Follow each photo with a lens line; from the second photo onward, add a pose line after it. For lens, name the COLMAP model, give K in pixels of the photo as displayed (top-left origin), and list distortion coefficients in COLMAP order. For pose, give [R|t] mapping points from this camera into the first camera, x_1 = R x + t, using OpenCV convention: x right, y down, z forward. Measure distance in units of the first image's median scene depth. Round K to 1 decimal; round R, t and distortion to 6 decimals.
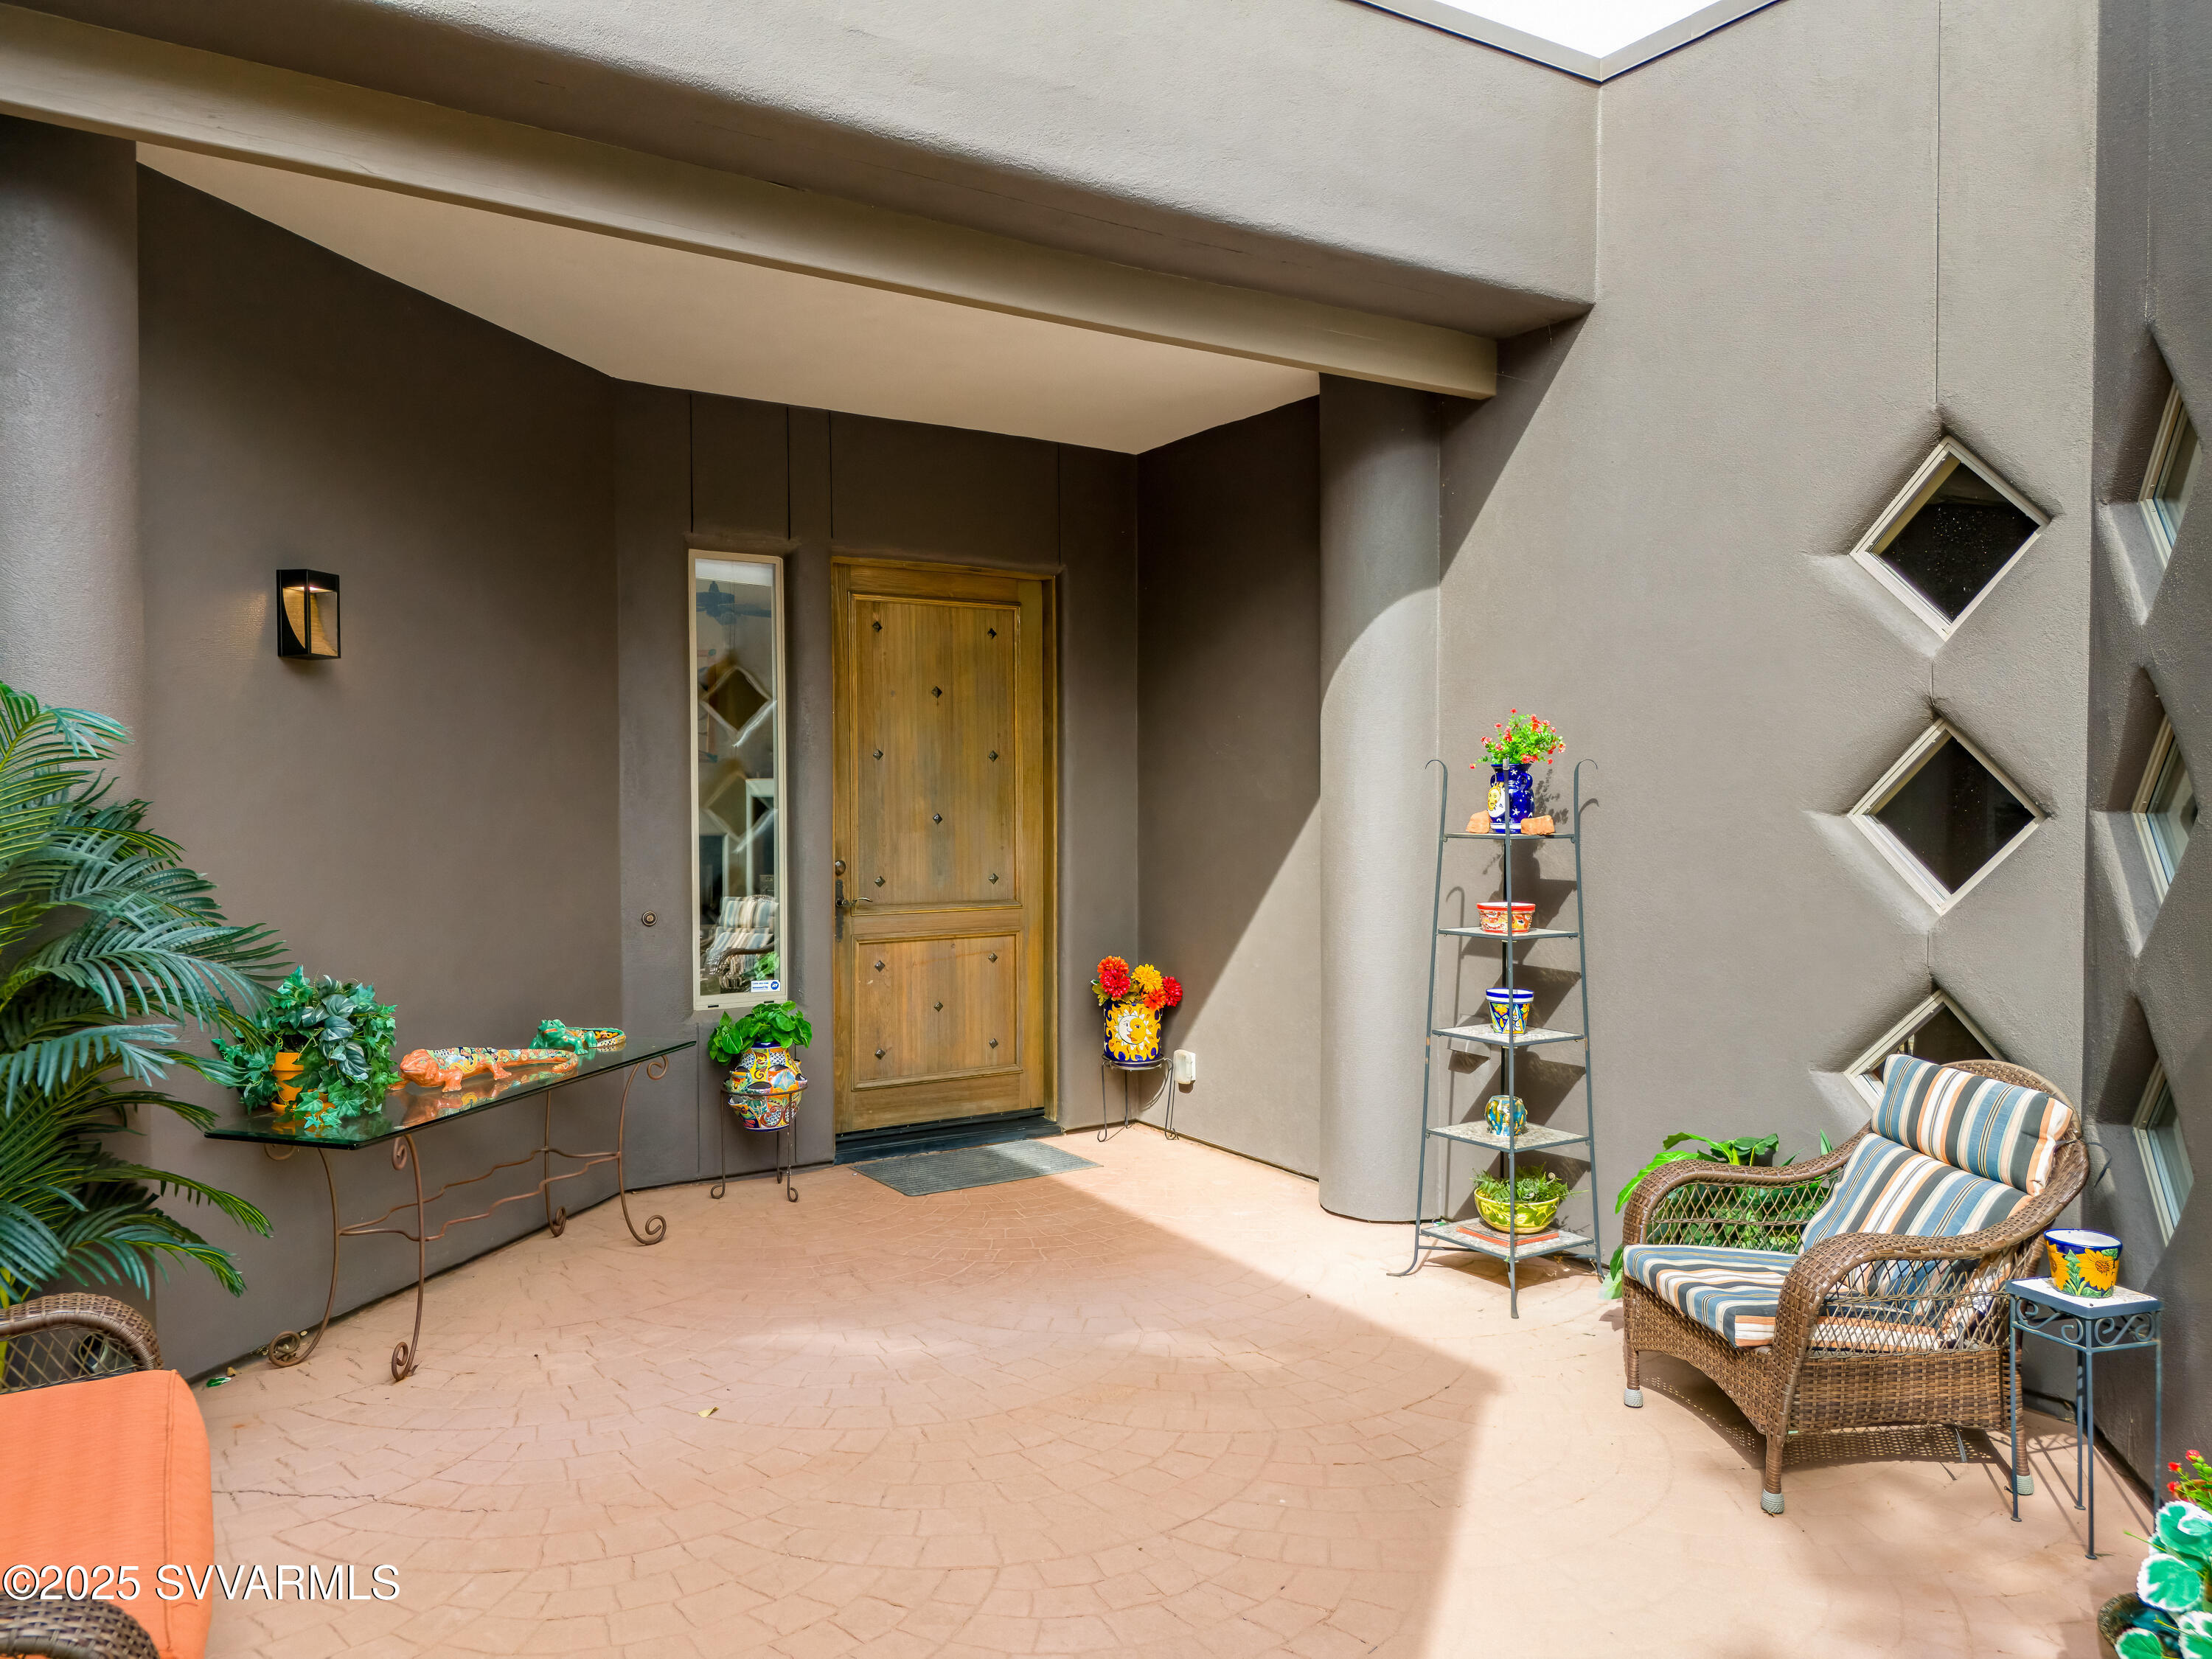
lens RADIAL K [[1591.7, 0, 1102.6], [0, 1591.7, 803.9], [0, 0, 1]] dist [0.004378, 0.001139]
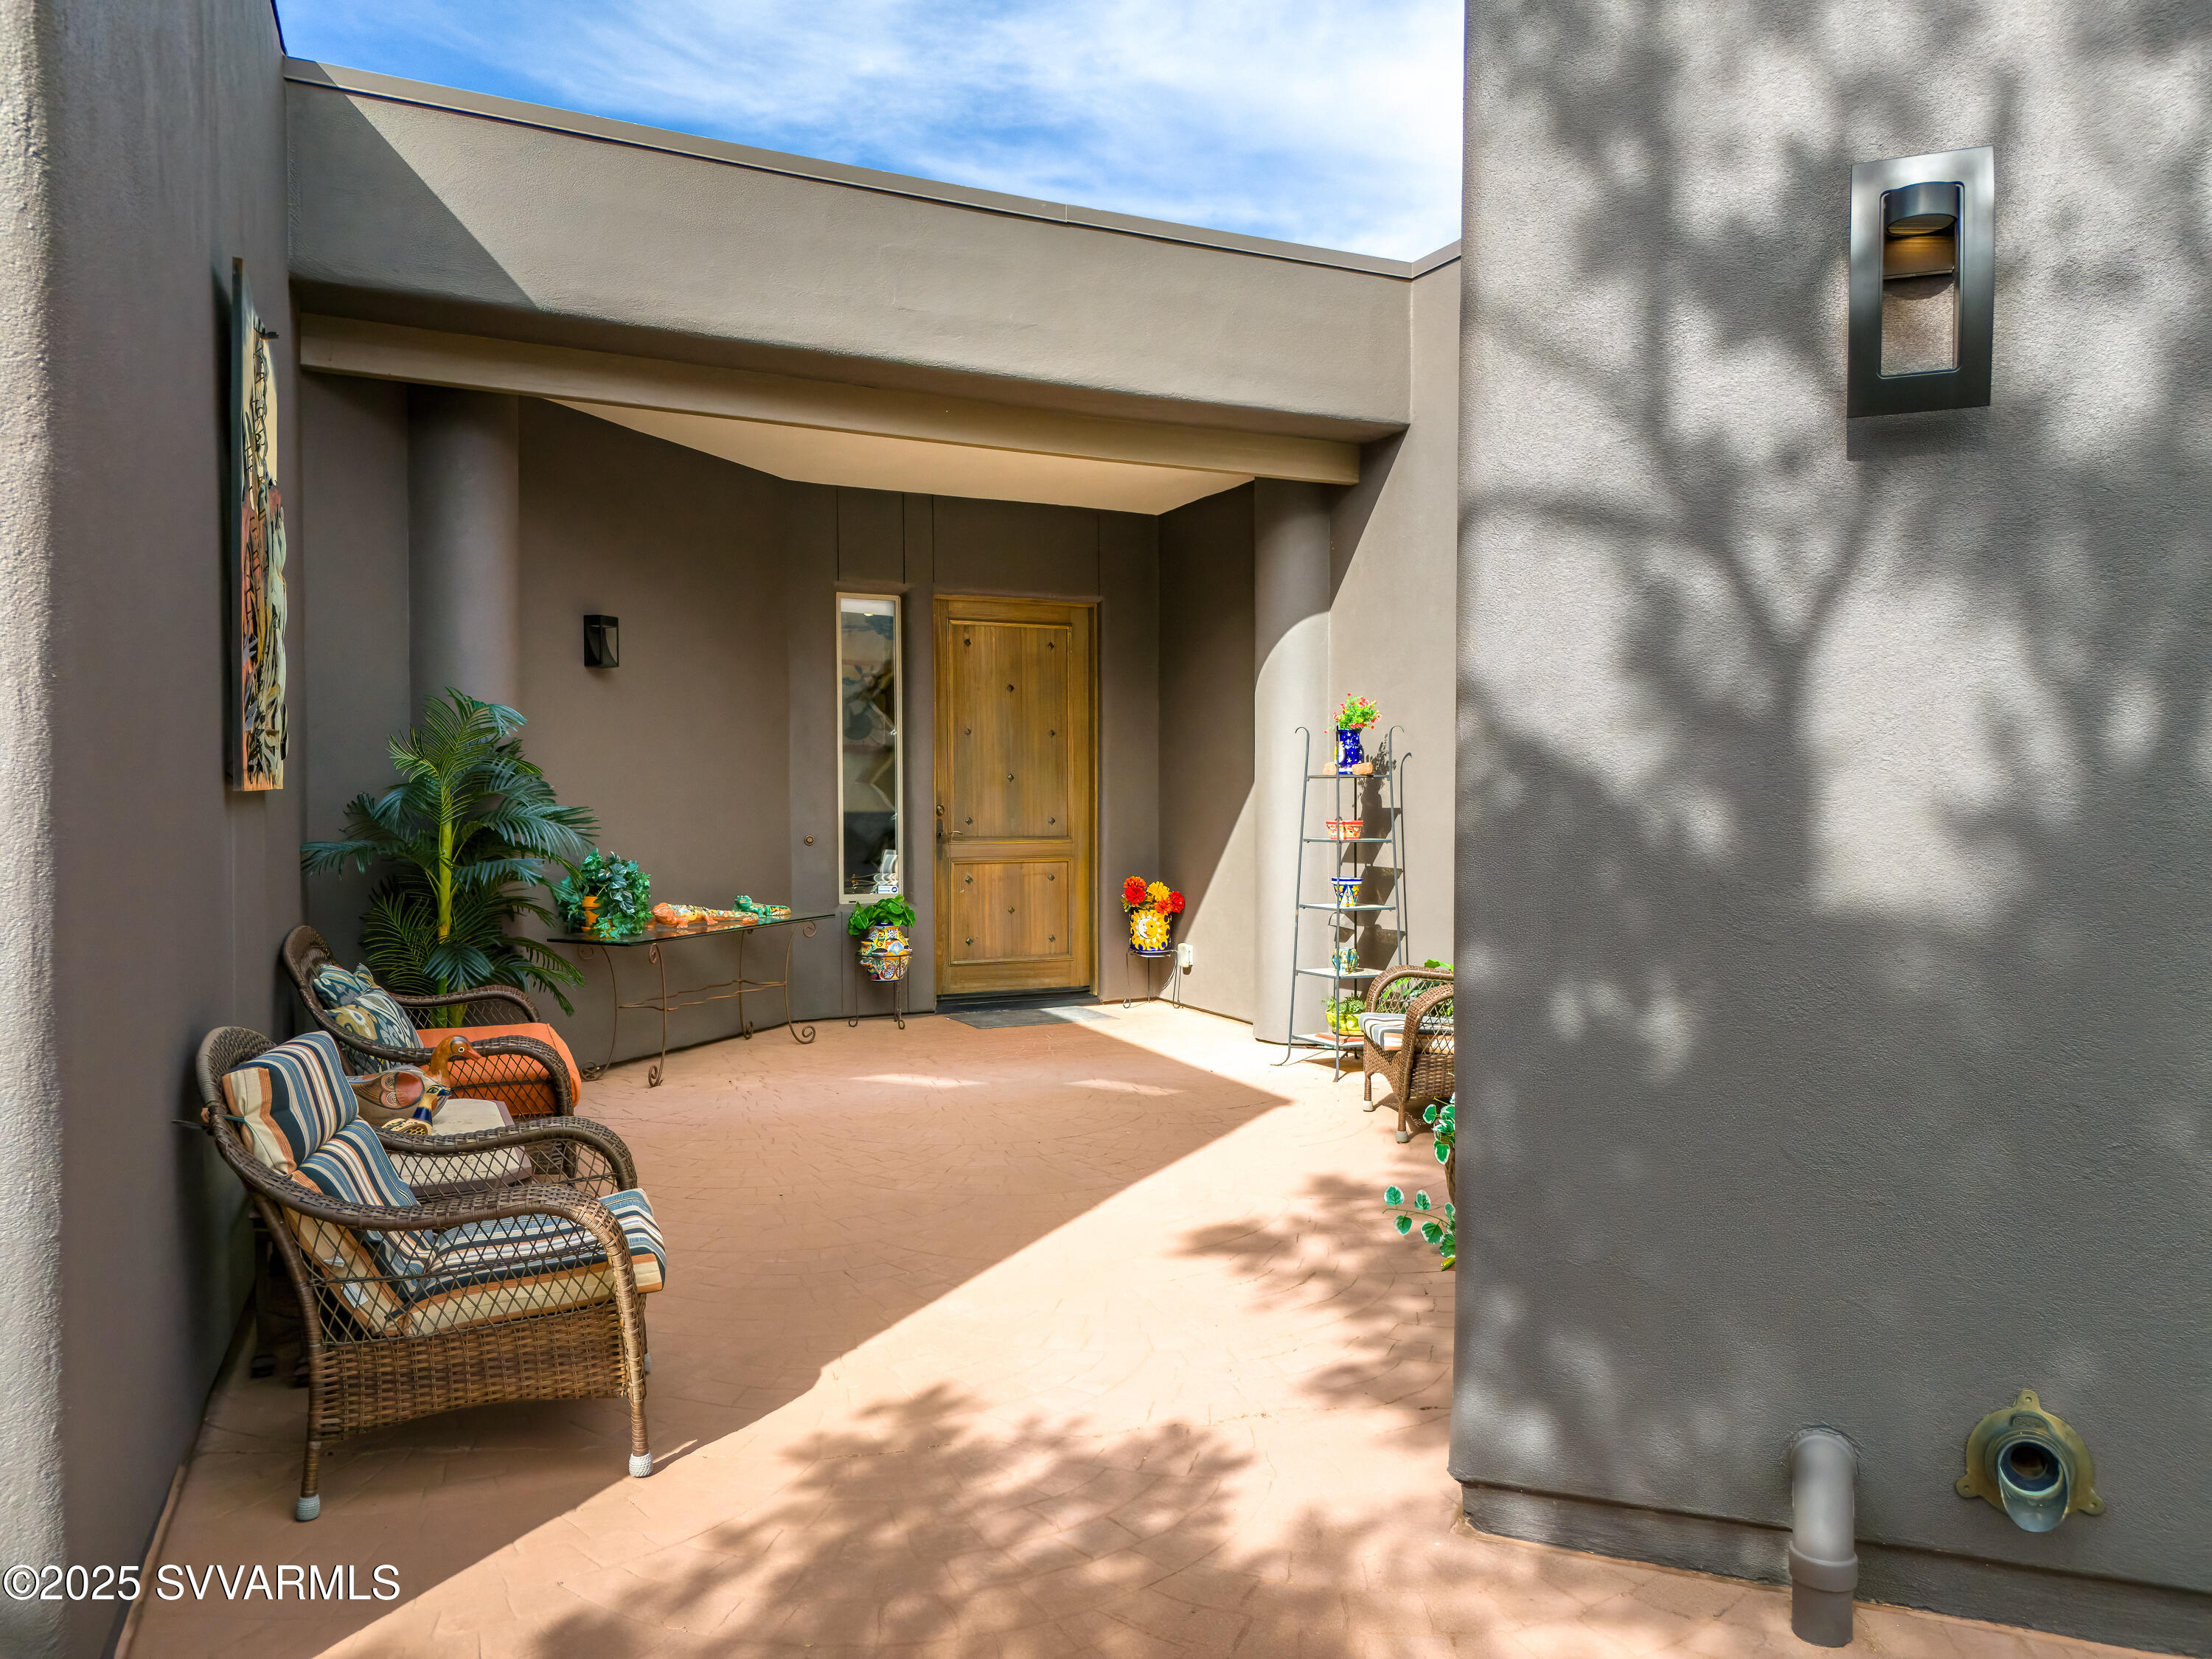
lens RADIAL K [[1528.2, 0, 1106.0], [0, 1528.2, 829.5], [0, 0, 1]] dist [-0.001303, -0.000200]
pose [[0.993013, 0.004677, -0.117910, 0.157399], [-0.003142, 0.999908, 0.013199, 0.041363], [0.117961, -0.012736, 0.992937, -0.382259]]
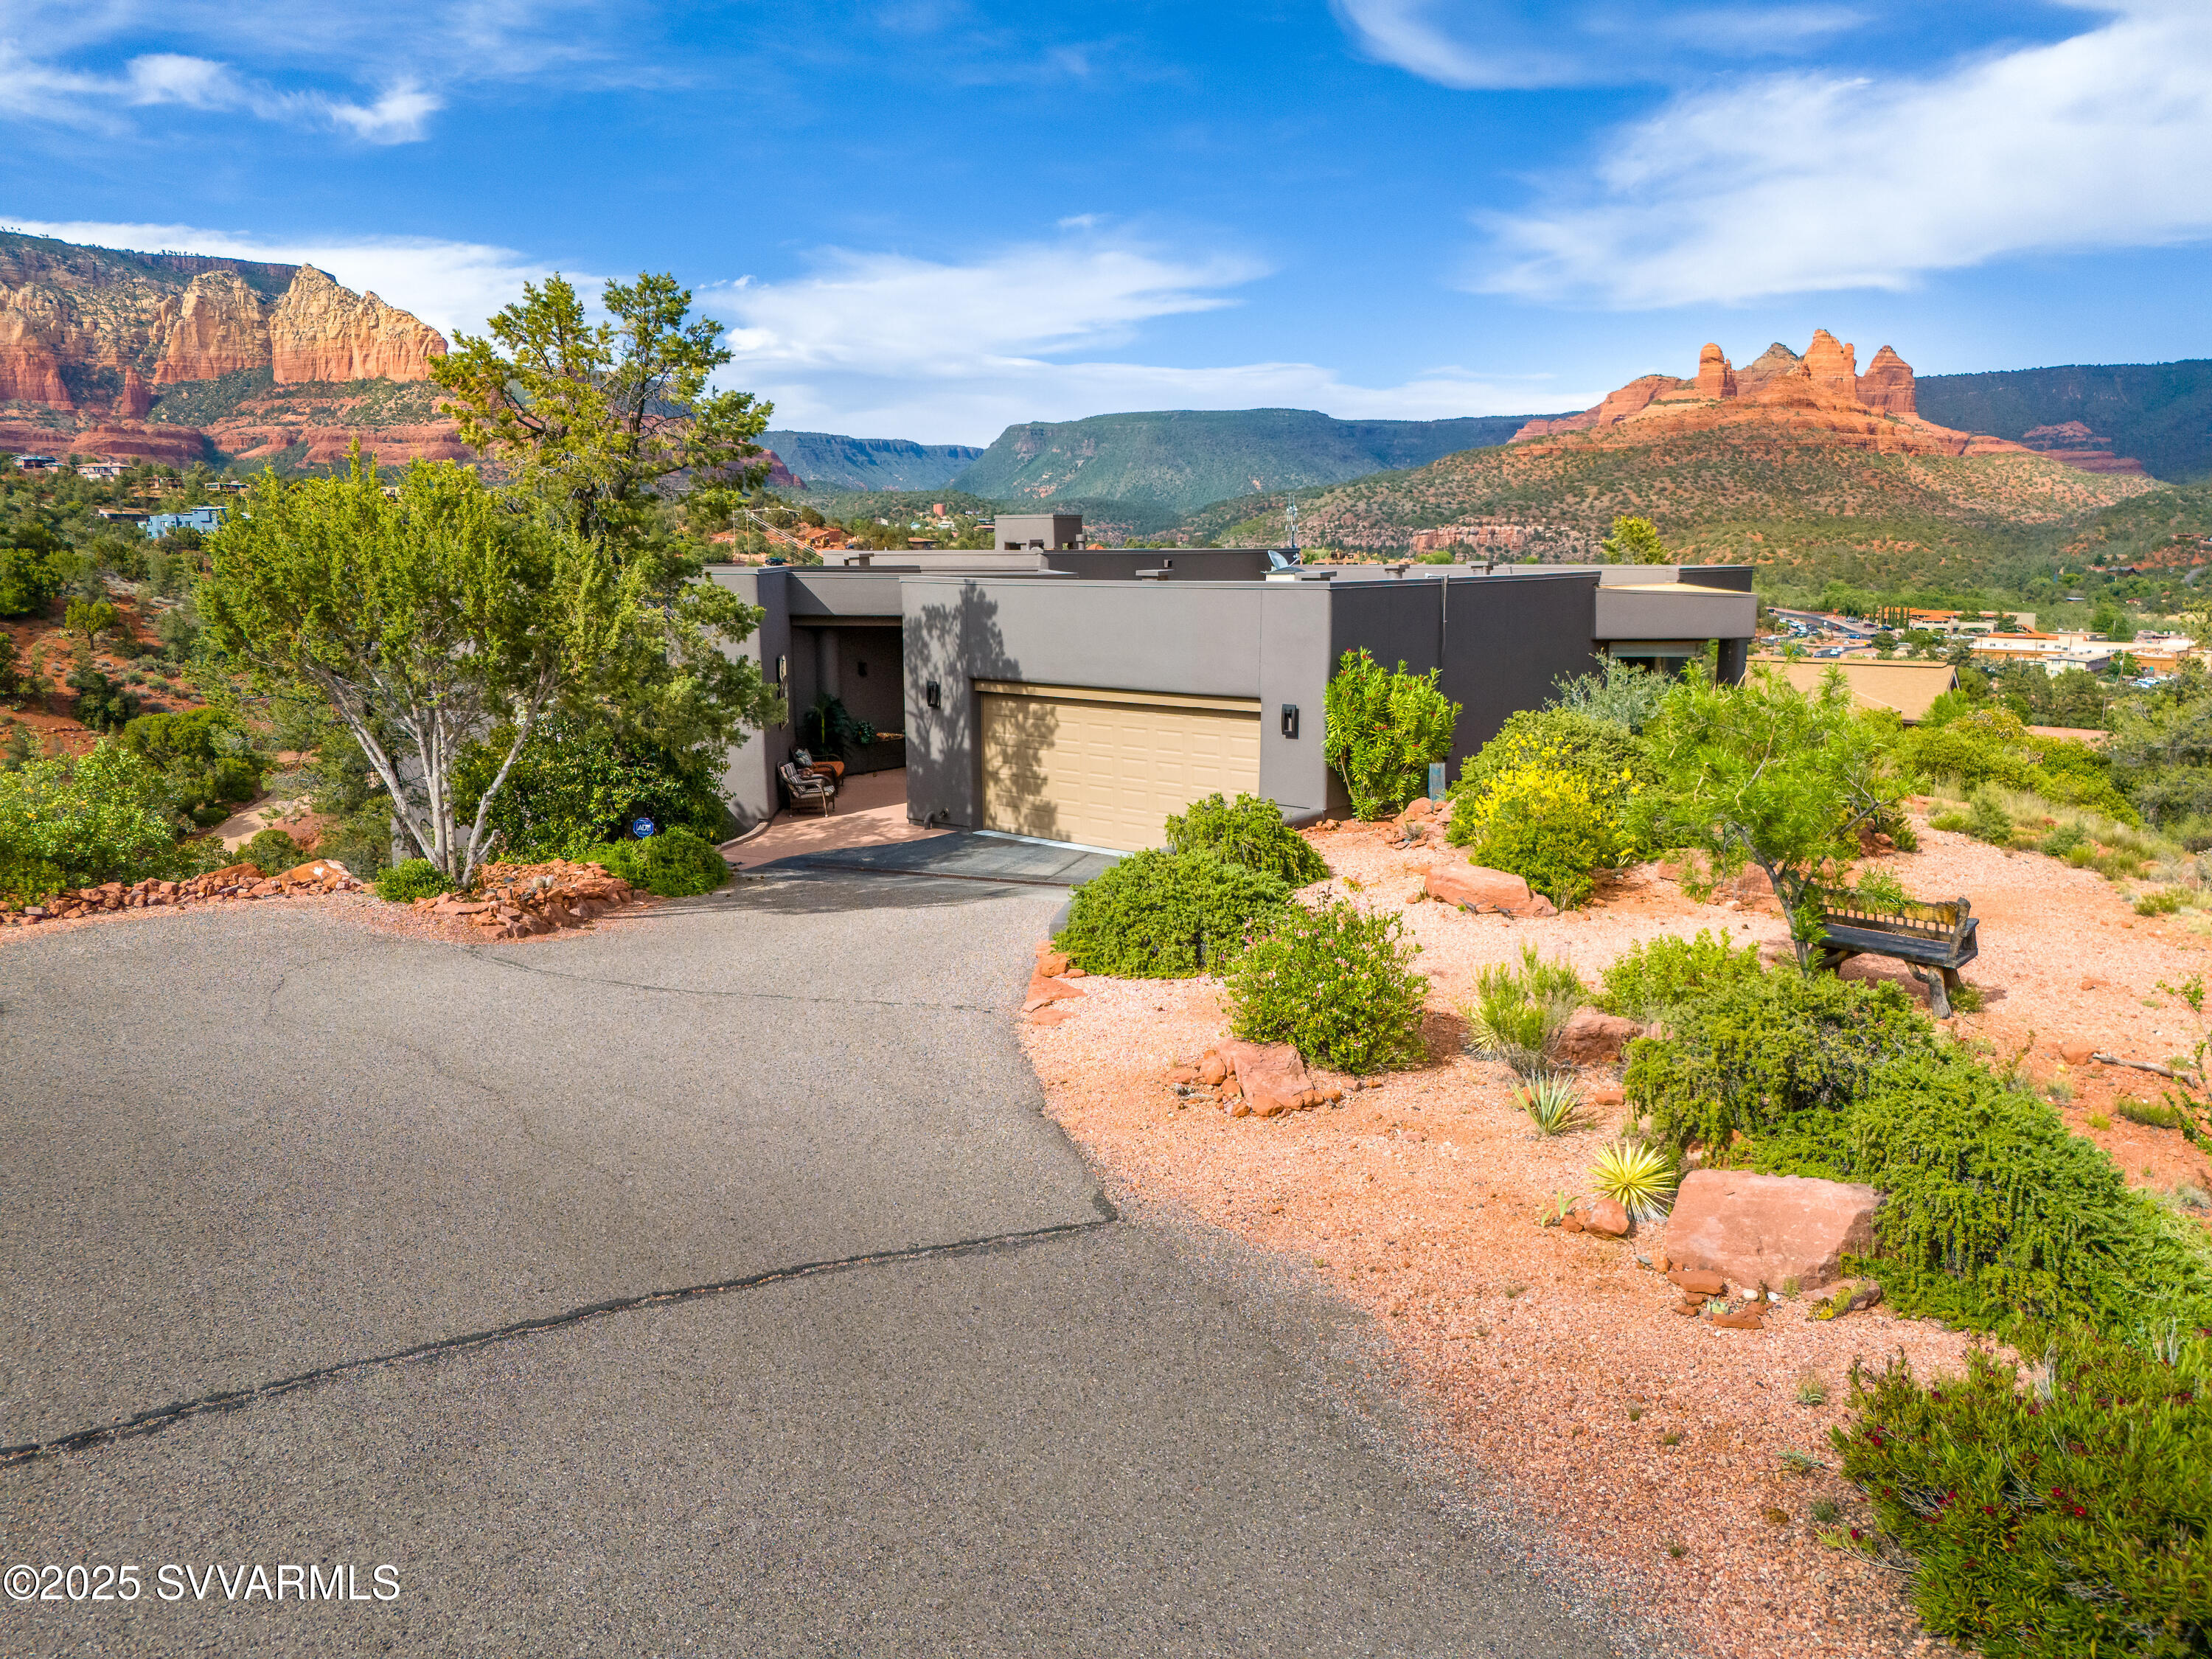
lens RADIAL K [[1528.2, 0, 1106.0], [0, 1528.2, 829.5], [0, 0, 1]] dist [-0.001303, -0.000200]
pose [[0.909352, 0.086436, -0.406949, 2.134045], [-0.013780, 0.983900, 0.178188, -0.412632], [0.415799, -0.156428, 0.895903, -3.047701]]
